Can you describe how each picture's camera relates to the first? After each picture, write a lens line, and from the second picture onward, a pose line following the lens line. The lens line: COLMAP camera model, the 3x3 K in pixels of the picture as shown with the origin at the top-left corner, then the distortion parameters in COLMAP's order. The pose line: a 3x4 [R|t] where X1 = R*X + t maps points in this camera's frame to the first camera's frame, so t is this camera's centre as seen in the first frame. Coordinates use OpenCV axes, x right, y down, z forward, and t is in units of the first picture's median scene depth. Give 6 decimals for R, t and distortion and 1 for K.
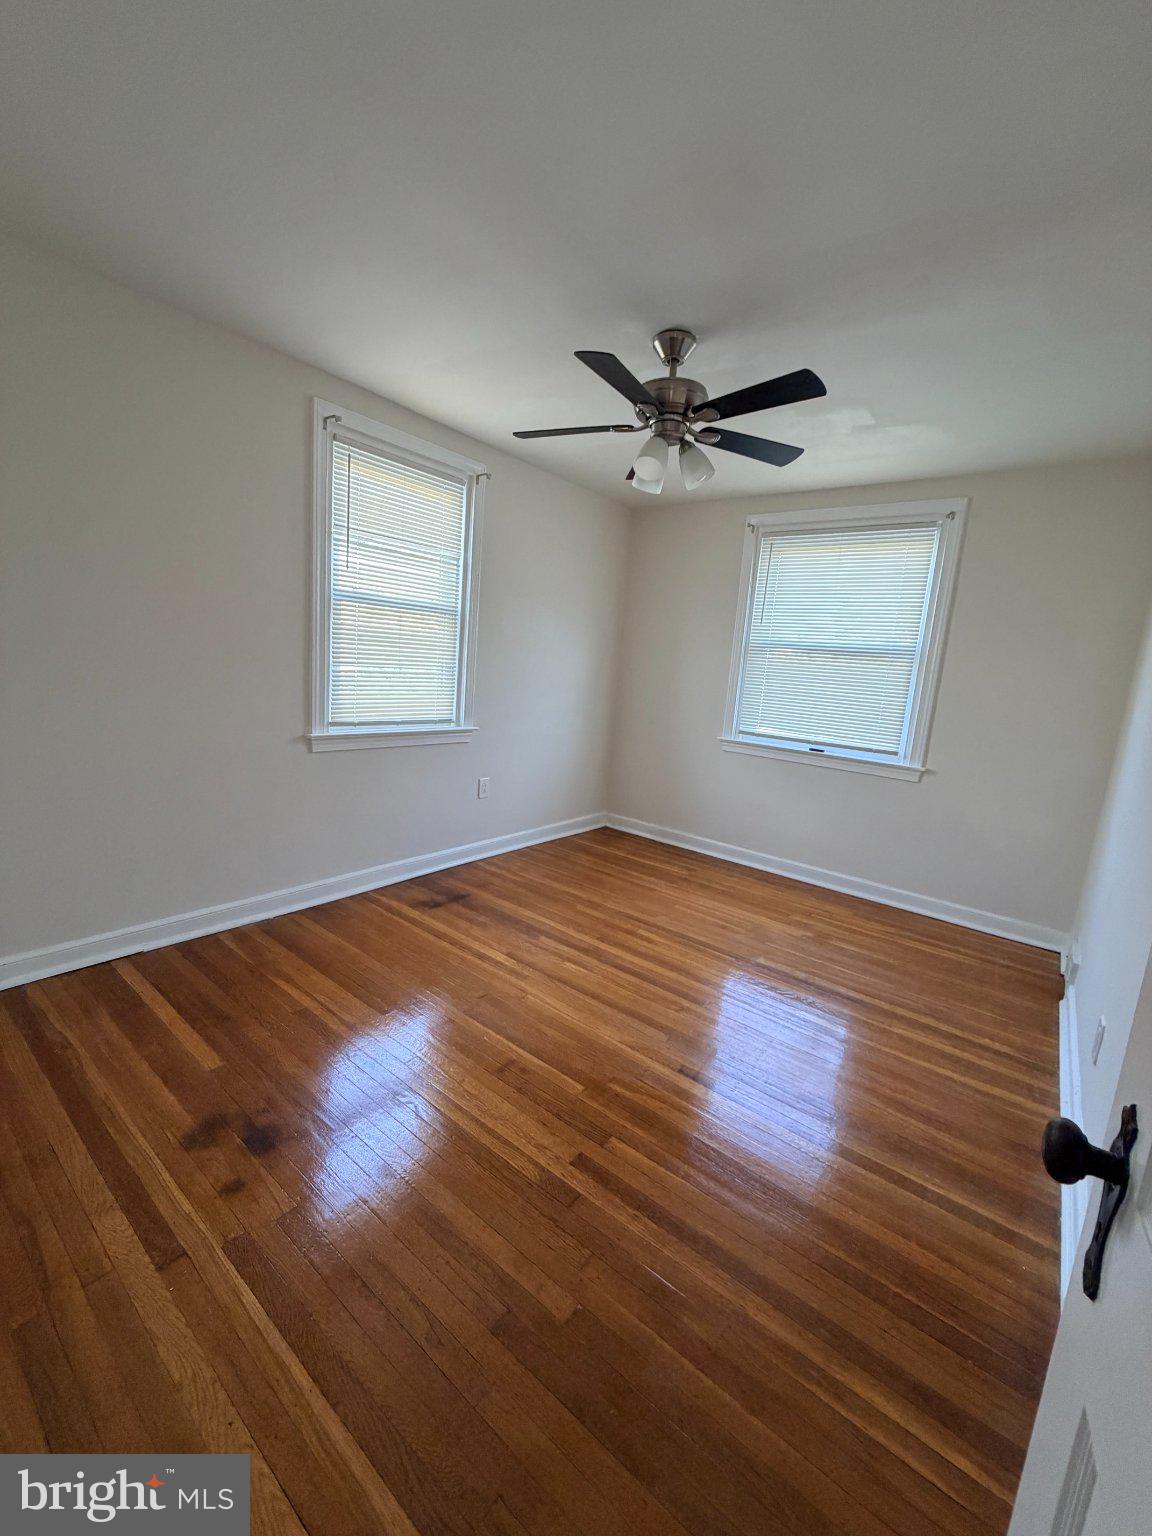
lens RADIAL K [[611.6, 0, 574.8], [0, 611.6, 760.7], [0, 0, 1]] dist [-0.000109, -0.000347]
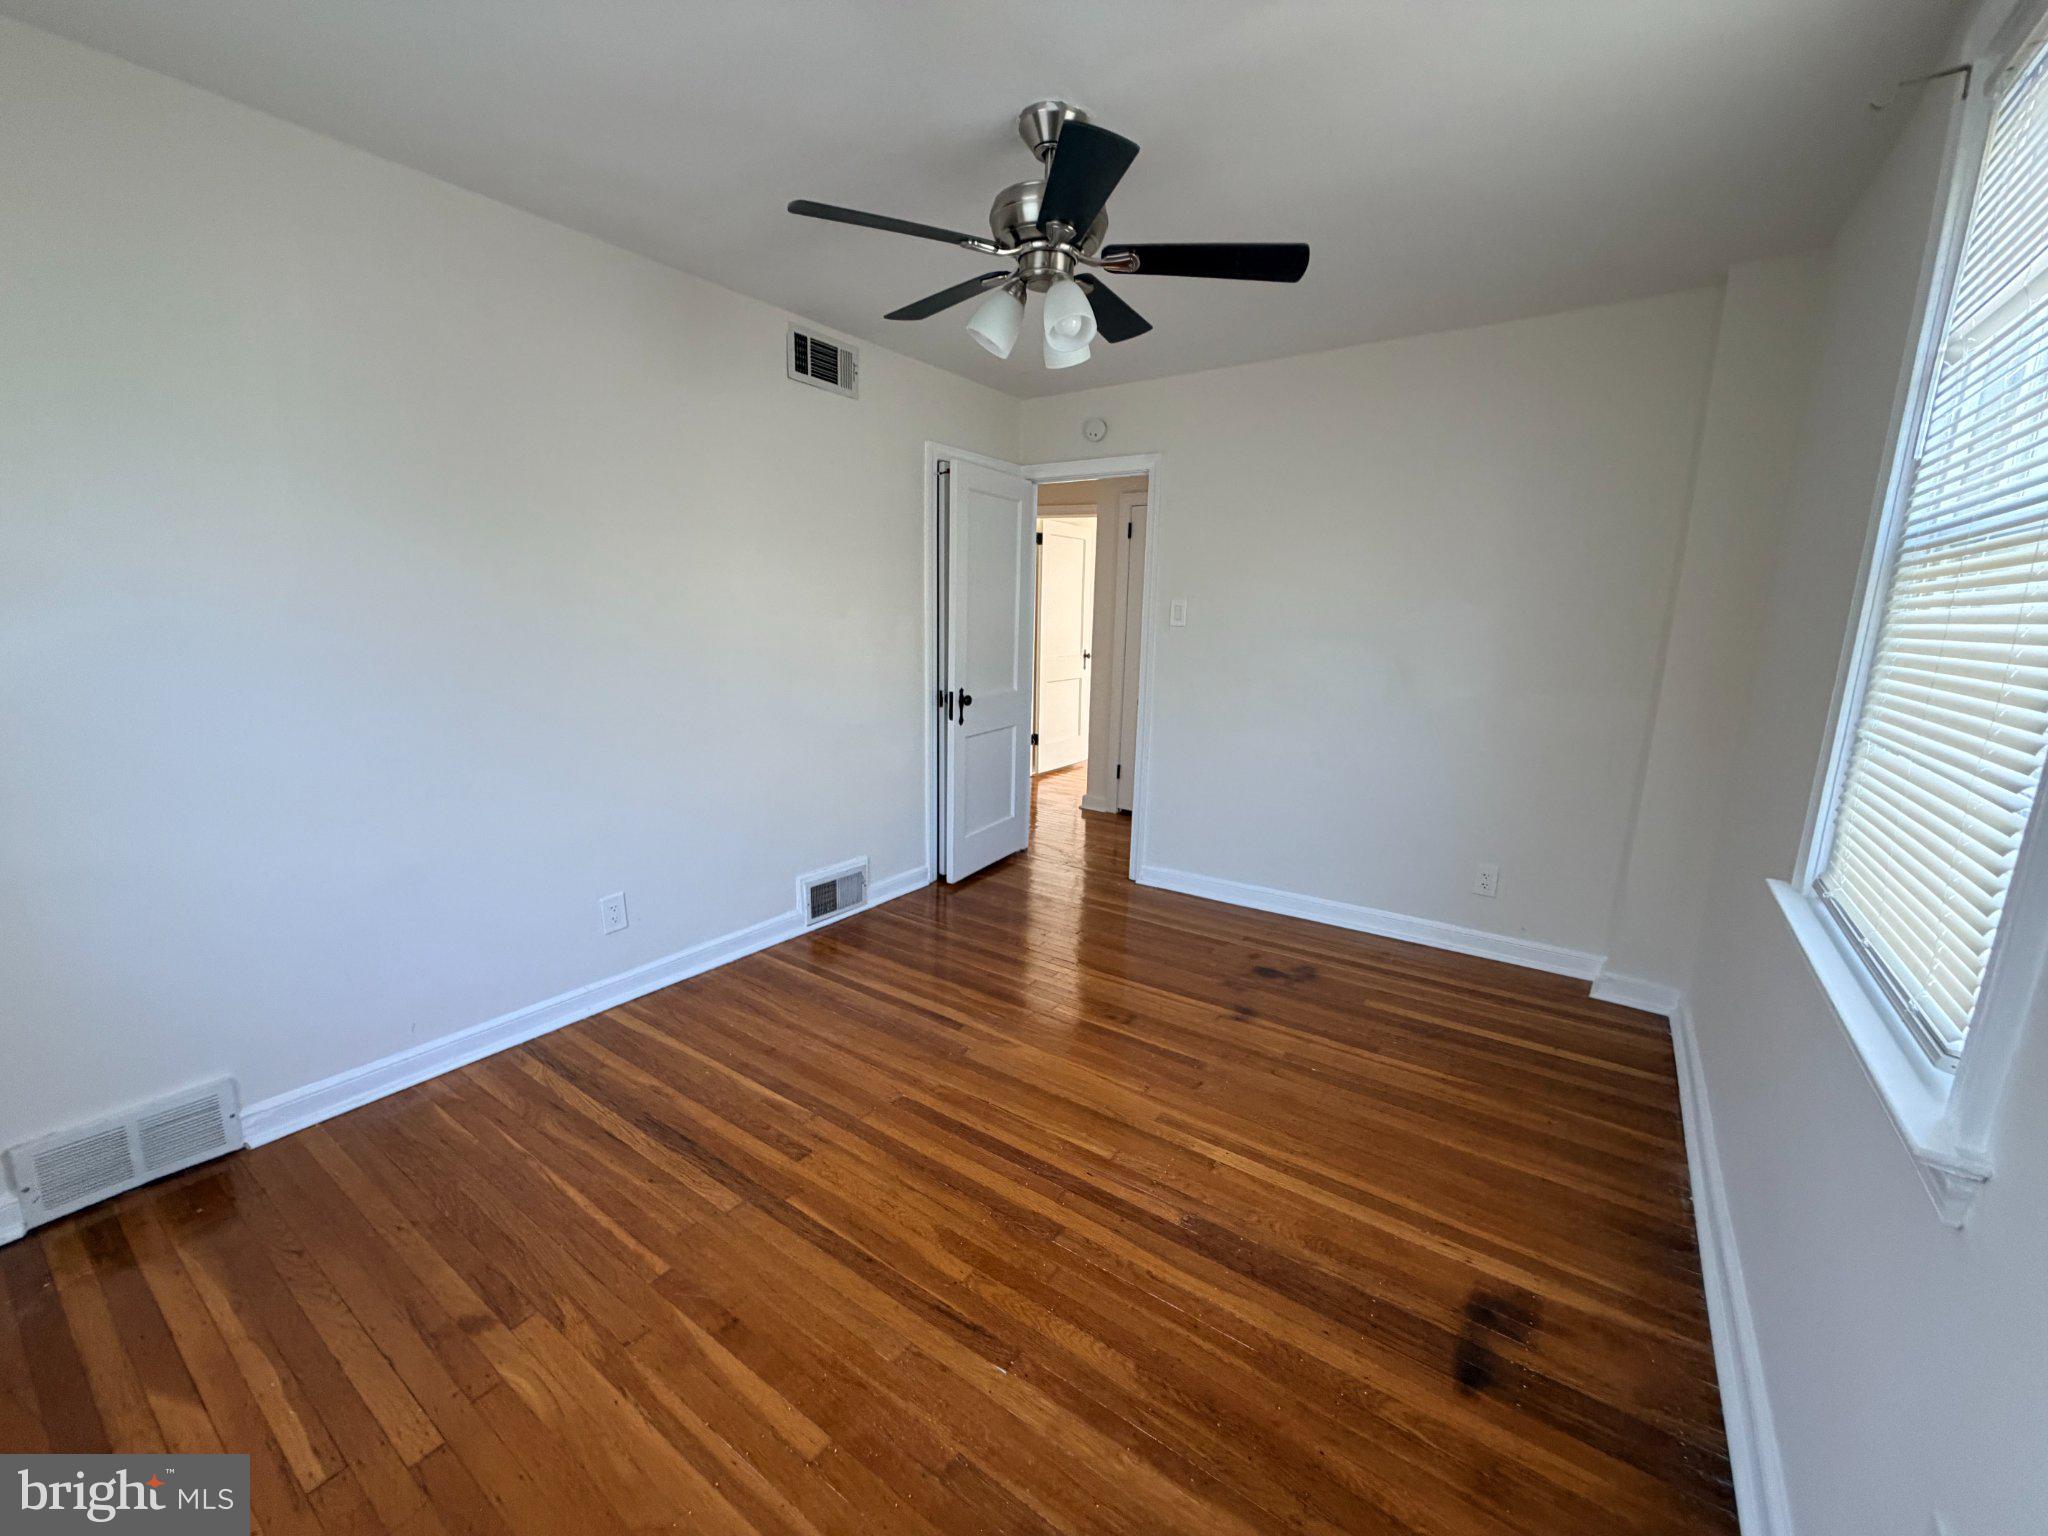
lens RADIAL K [[815.5, 0, 1020.4], [0, 815.5, 768.0], [0, 0, 1]] dist [-0.000109, -0.000347]
pose [[-0.993758, -0.085761, -0.071340, 0.157017], [-0.105516, 0.930173, 0.351631, -0.279810], [0.036202, 0.356964, -0.933416, 1.594187]]
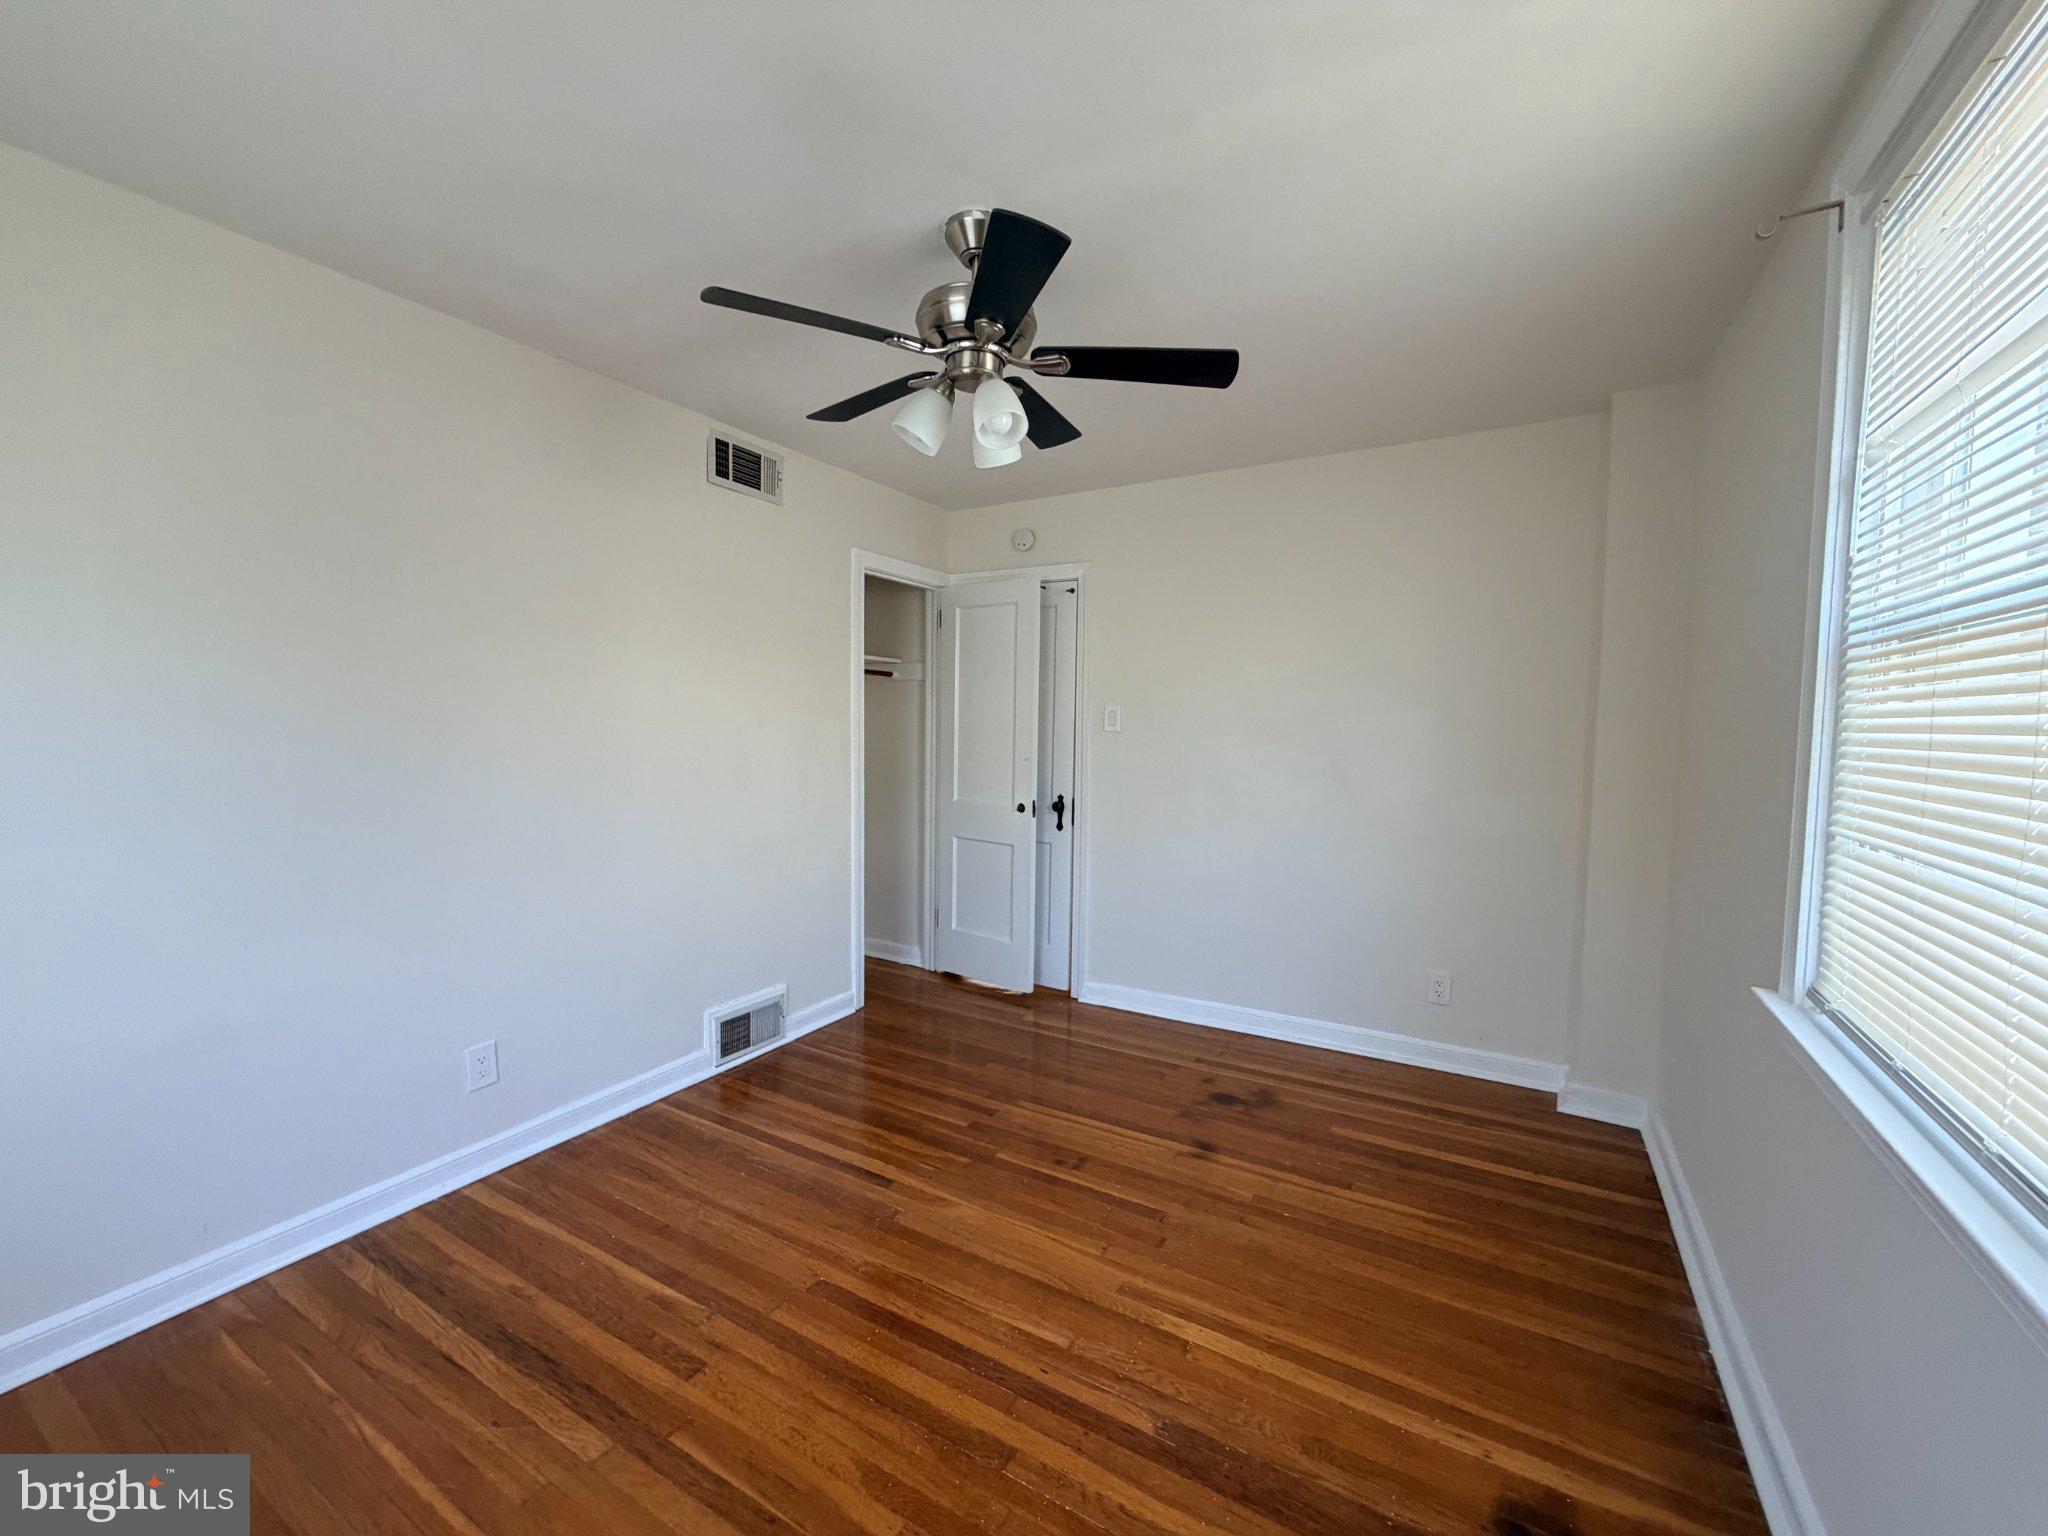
lens RADIAL K [[815.5, 0, 1020.0], [0, 815.5, 770.5], [0, 0, 1]] dist [-0.000109, -0.000347]
pose [[-0.986306, -0.081162, -0.143571, 0.155018], [-0.111851, 0.968917, 0.220655, -0.263855], [0.121199, 0.233692, -0.964727, 1.528252]]
